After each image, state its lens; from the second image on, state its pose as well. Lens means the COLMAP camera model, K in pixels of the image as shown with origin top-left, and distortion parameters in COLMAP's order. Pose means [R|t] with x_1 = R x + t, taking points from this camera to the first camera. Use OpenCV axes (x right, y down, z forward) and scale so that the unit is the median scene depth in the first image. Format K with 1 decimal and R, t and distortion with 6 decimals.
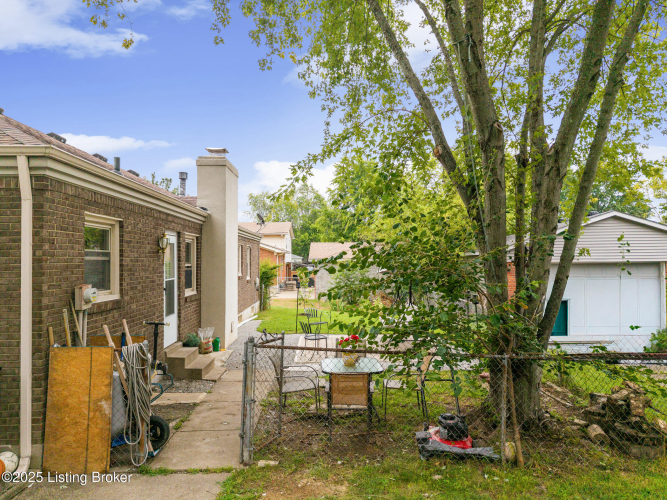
lens RADIAL K [[470.3, 0, 333.5], [0, 470.3, 250.0], [0, 0, 1]] dist [0.042328, 0.000077]
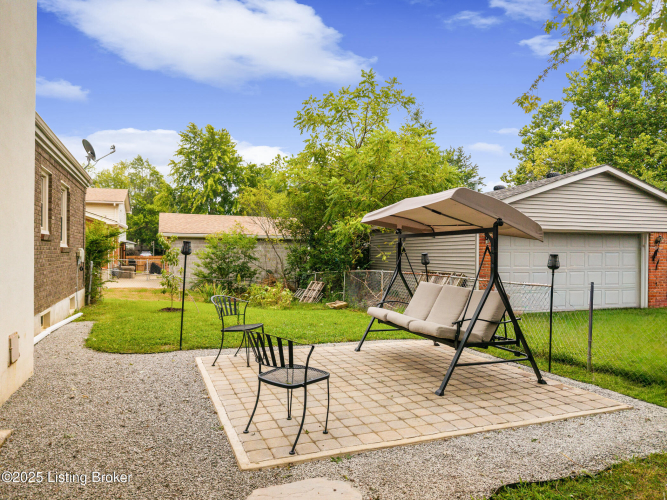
lens RADIAL K [[461.4, 0, 333.5], [0, 461.4, 250.0], [0, 0, 1]] dist [0.005164, 0.002212]
pose [[0.938674, 0.018524, 0.344307, -0.063982], [-0.024148, 0.999636, 0.012051, 0.044749], [-0.343958, -0.019627, 0.938780, 0.348242]]
